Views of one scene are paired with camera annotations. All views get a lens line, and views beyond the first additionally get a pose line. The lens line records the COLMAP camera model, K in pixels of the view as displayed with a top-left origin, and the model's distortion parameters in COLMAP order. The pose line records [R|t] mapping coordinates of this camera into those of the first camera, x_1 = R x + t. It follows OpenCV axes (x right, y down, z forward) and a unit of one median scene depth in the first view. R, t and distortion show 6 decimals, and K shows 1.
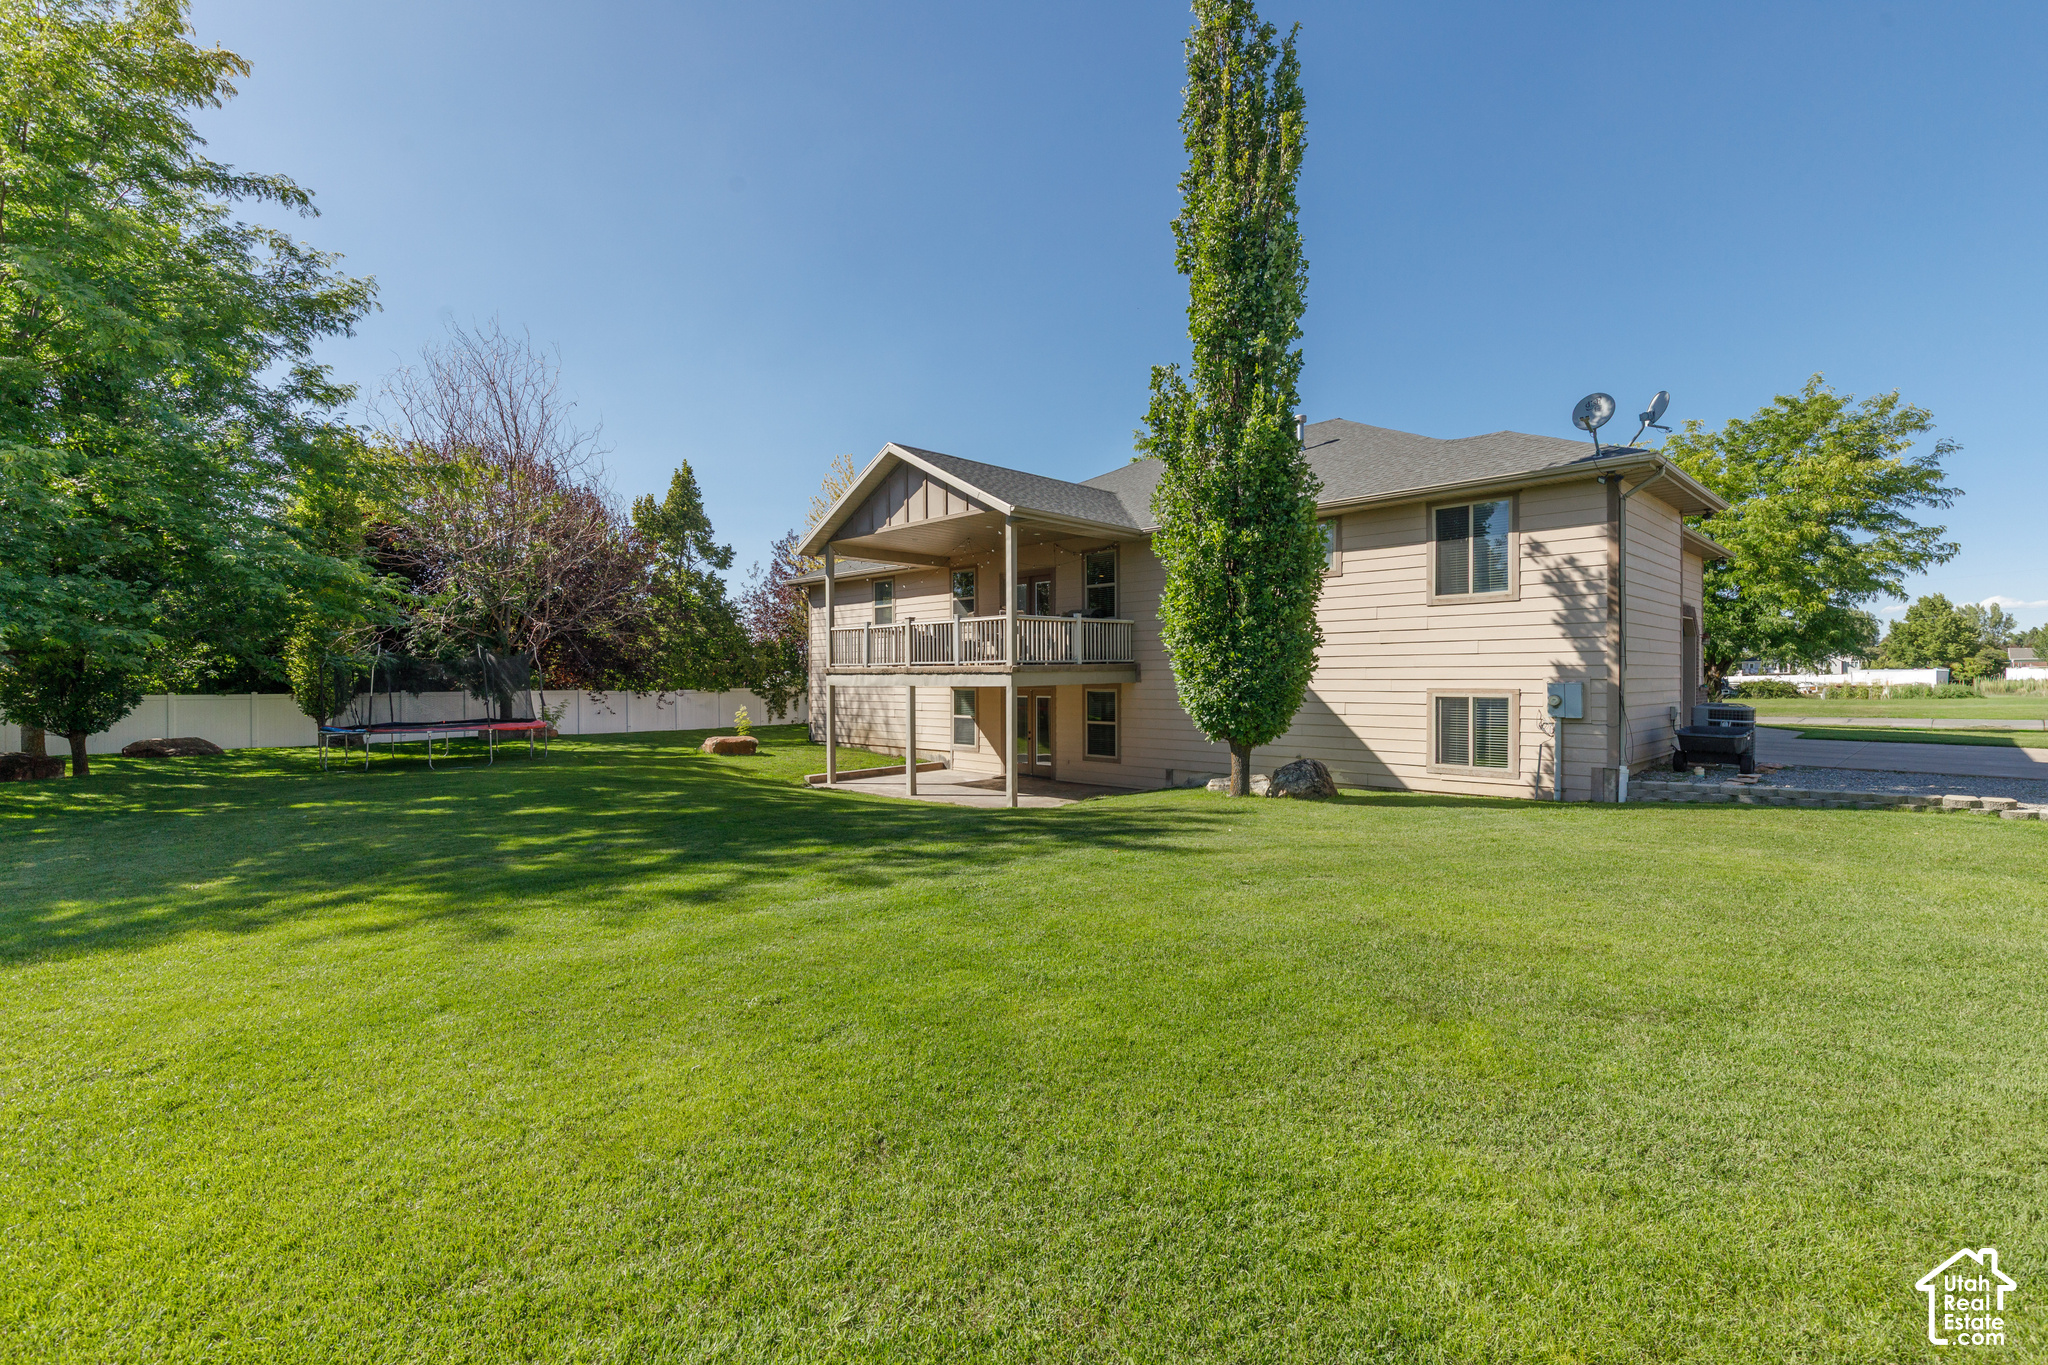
lens RADIAL K [[927.7, 0, 1008.2], [0, 927.7, 693.3], [0, 0, 1]] dist [0.008646, -0.001125]
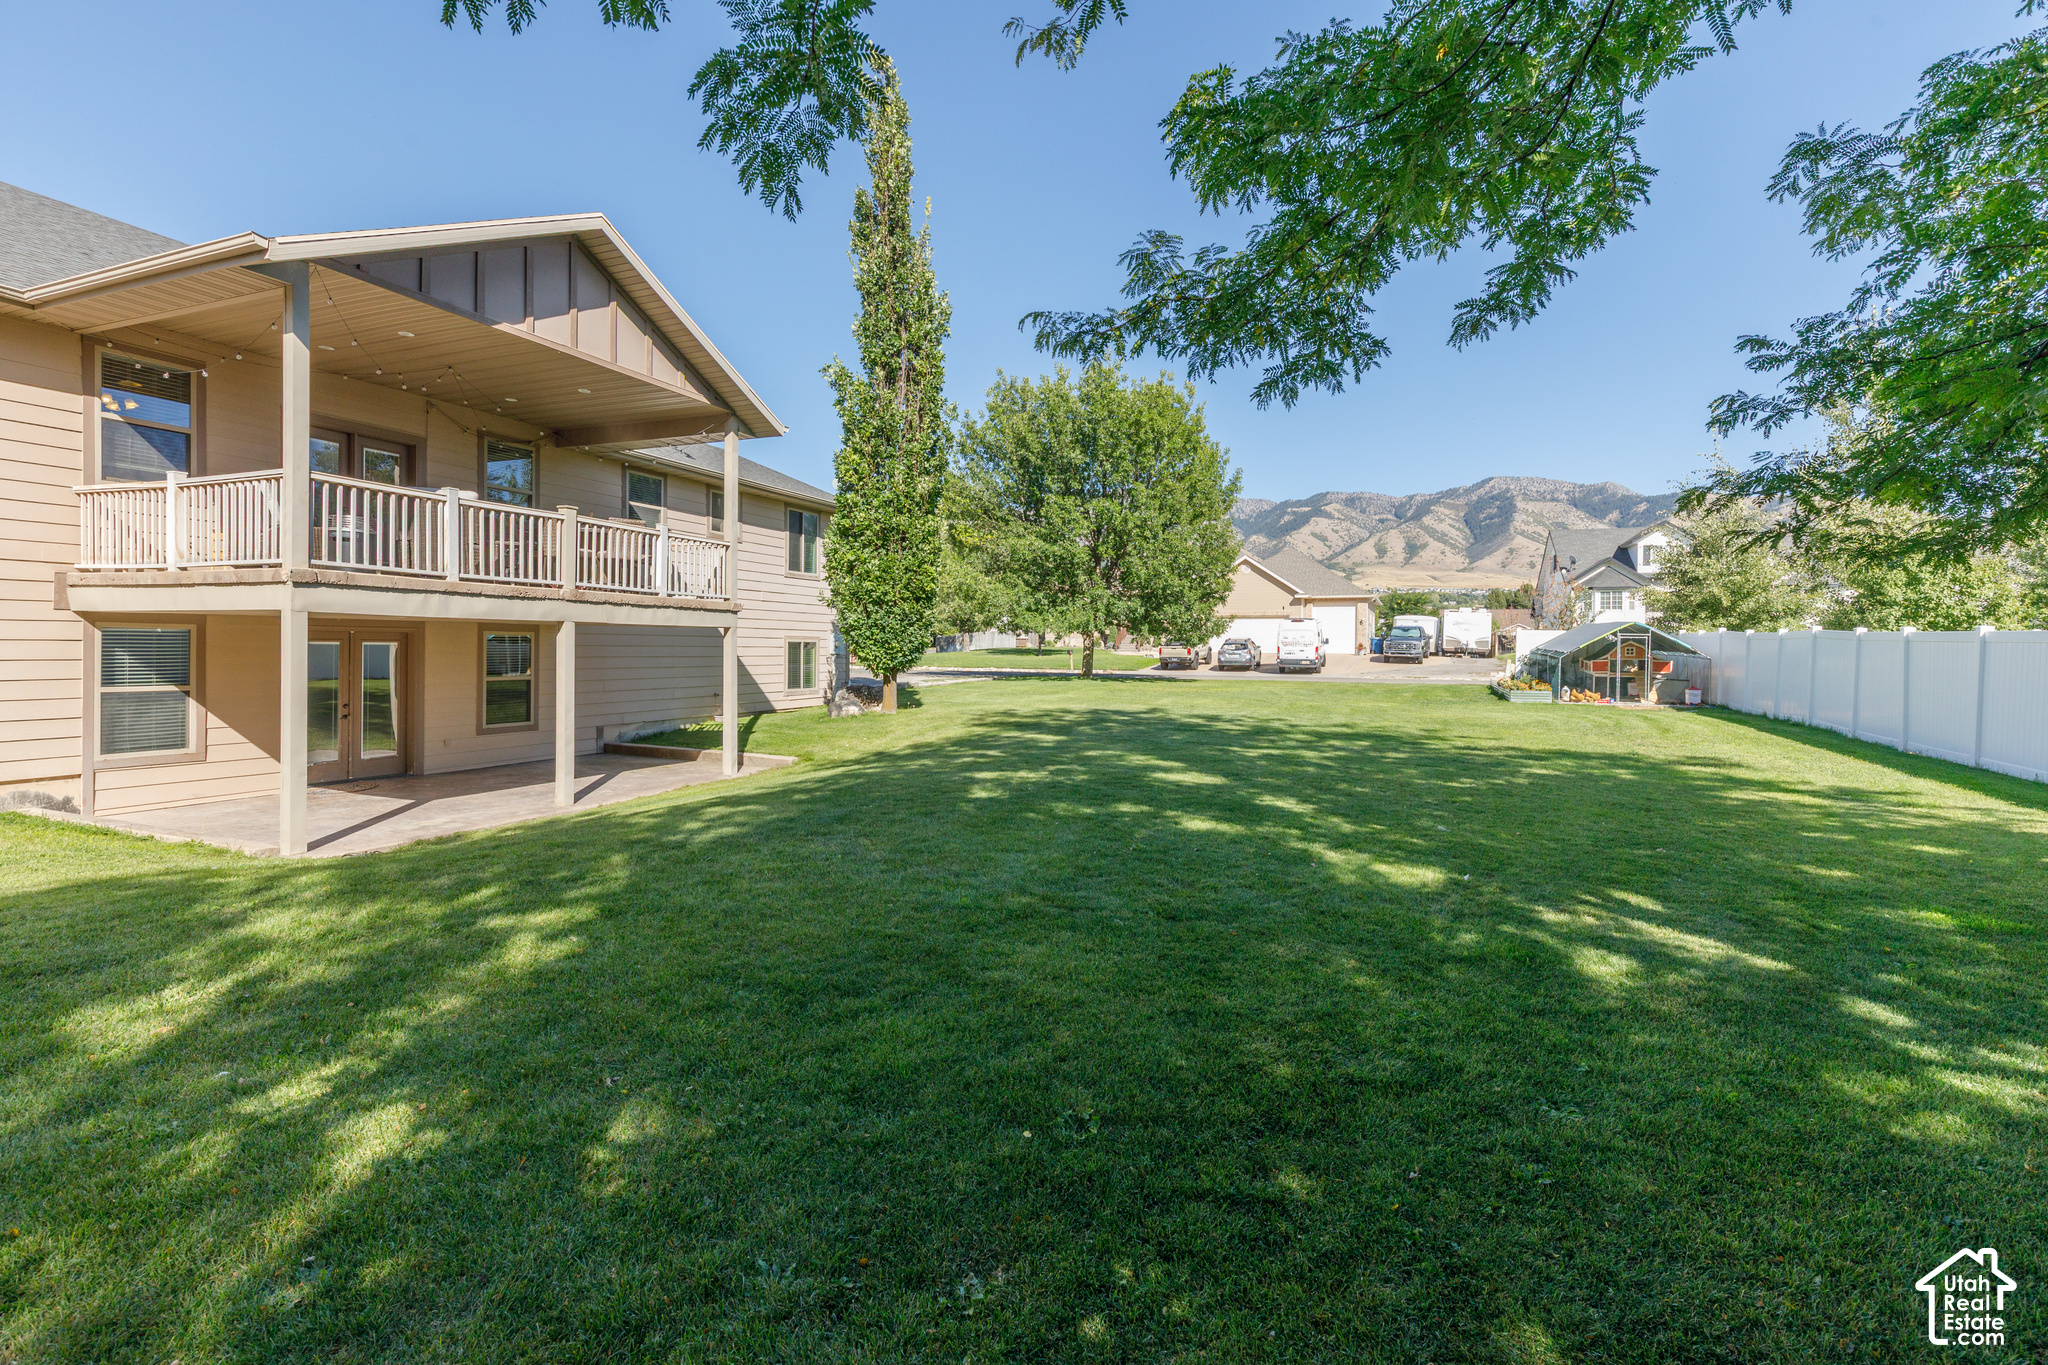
lens RADIAL K [[927.7, 0, 1018.7], [0, 927.7, 641.2], [0, 0, 1]] dist [0.008646, -0.001125]
pose [[-0.394428, 0.007337, 0.918897, -0.938177], [0.006828, 0.999964, -0.005054, 0.011628], [-0.918901, 0.004280, -0.394464, 1.193563]]
